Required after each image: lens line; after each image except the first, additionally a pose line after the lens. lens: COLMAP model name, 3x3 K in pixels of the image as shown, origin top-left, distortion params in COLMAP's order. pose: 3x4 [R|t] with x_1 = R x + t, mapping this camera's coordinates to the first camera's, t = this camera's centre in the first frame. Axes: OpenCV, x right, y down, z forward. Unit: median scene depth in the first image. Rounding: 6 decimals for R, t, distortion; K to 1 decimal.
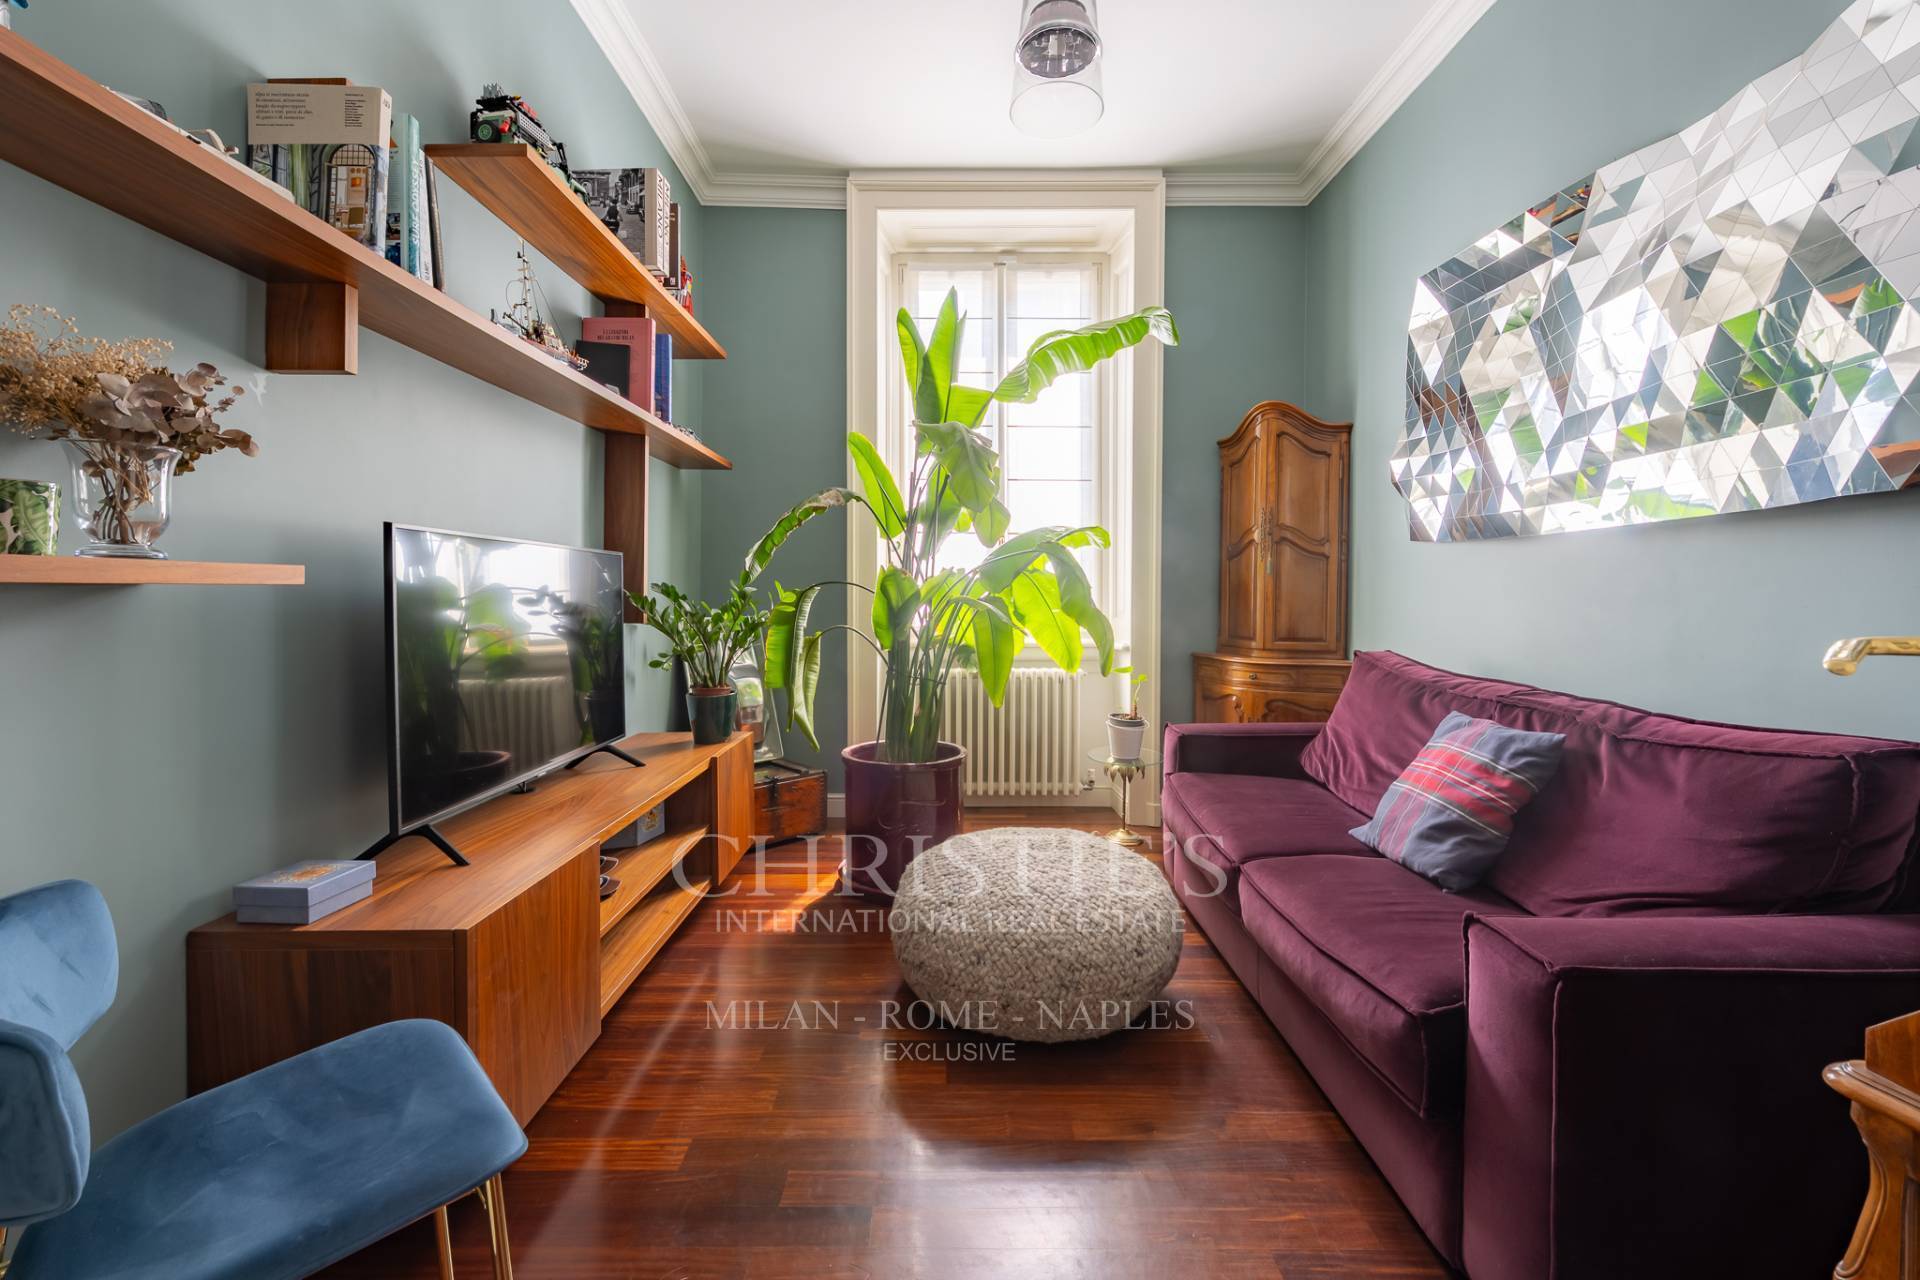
lens RADIAL K [[778.8, 0, 965.1], [0, 778.8, 644.0], [0, 0, 1]] dist [0.012423, -0.005310]
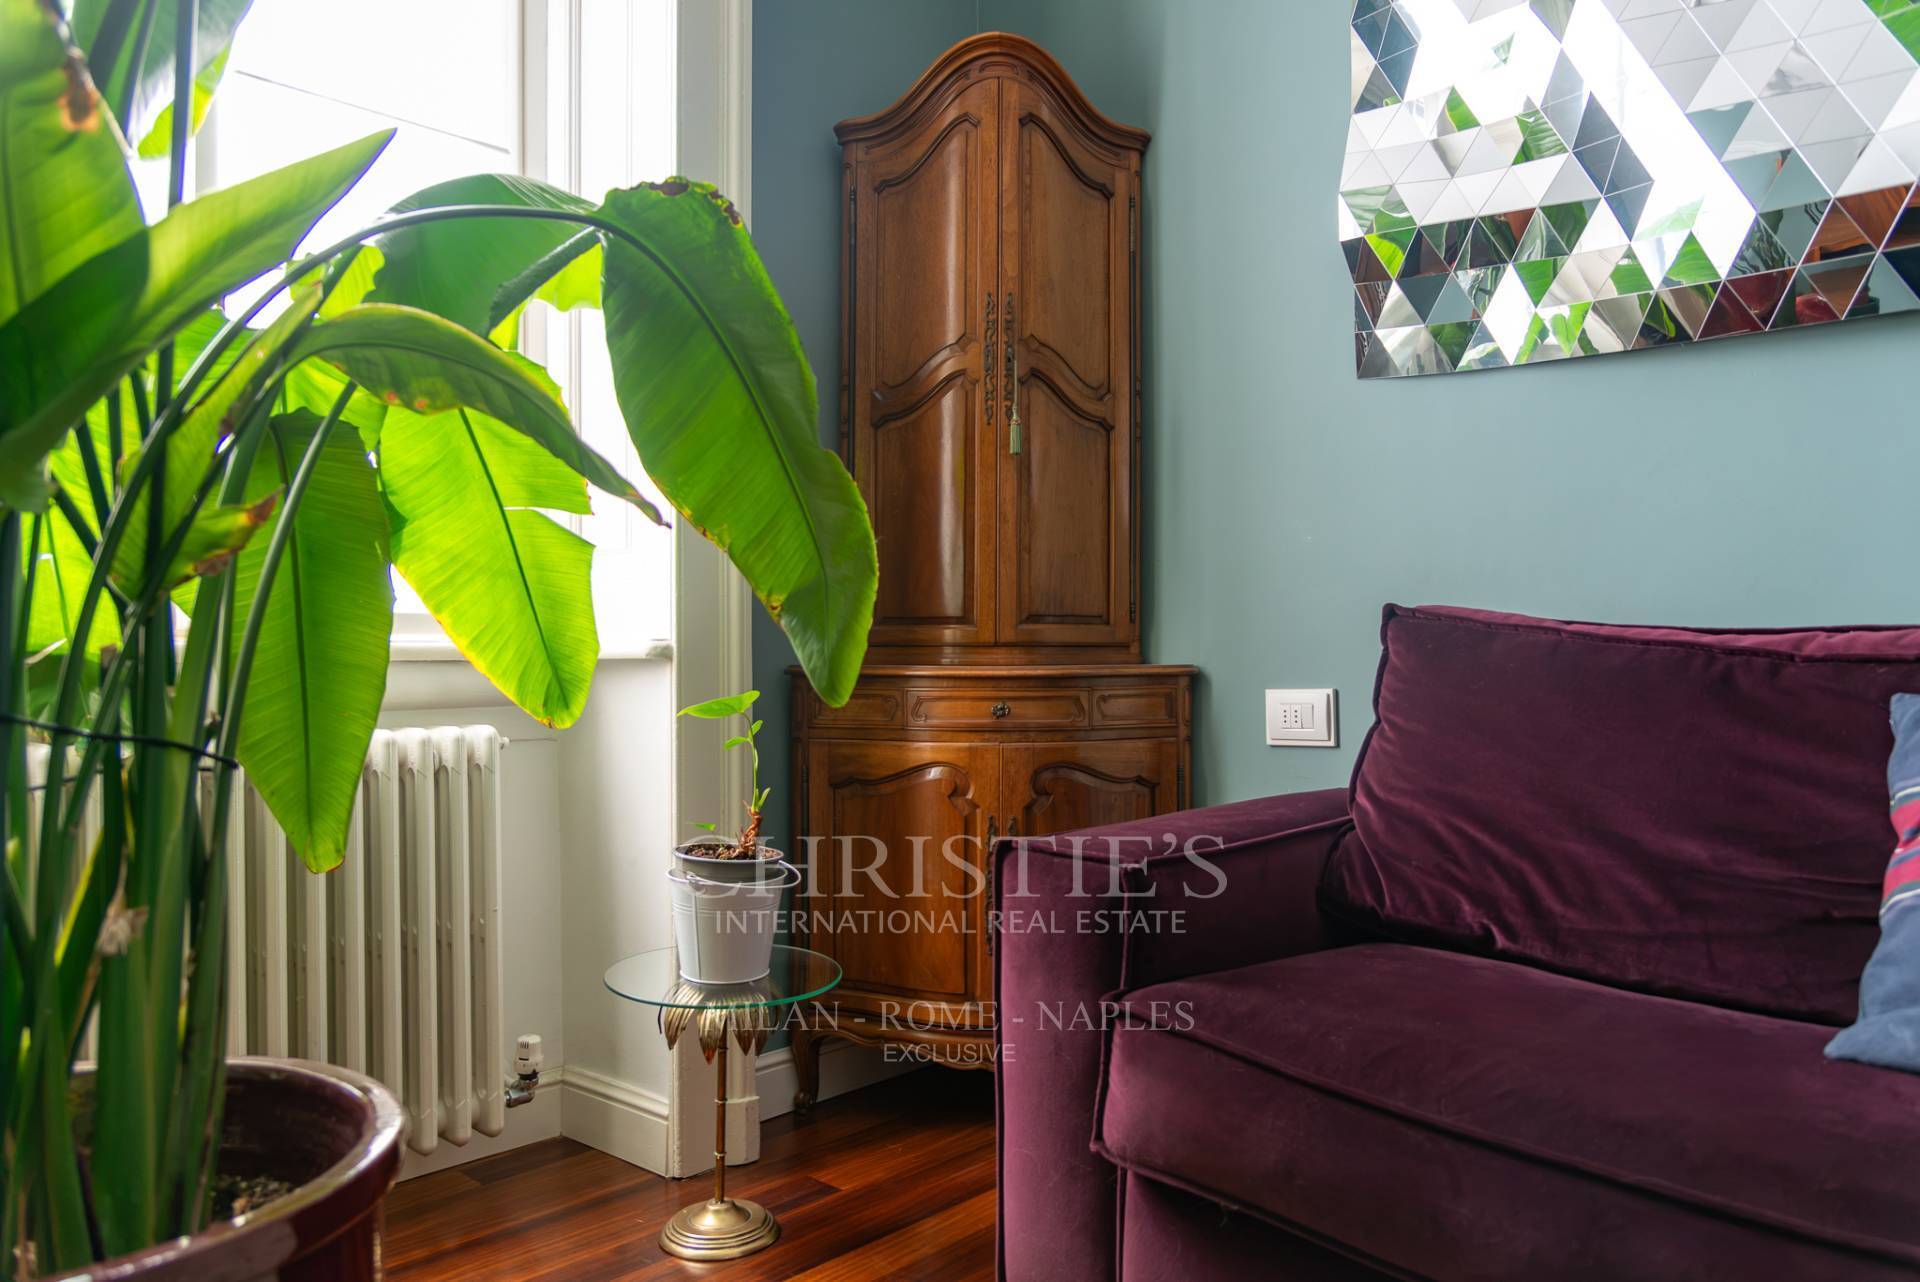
lens RADIAL K [[1306.2, 0, 961.6], [0, 1306.2, 662.7], [0, 0, 1]] dist [-0.000459, 0.000231]
pose [[0.683330, -0.014120, 0.729973, -0.126361], [0.058569, 0.997651, -0.035529, 0.040241], [-0.727757, 0.067032, 0.682552, 0.564129]]
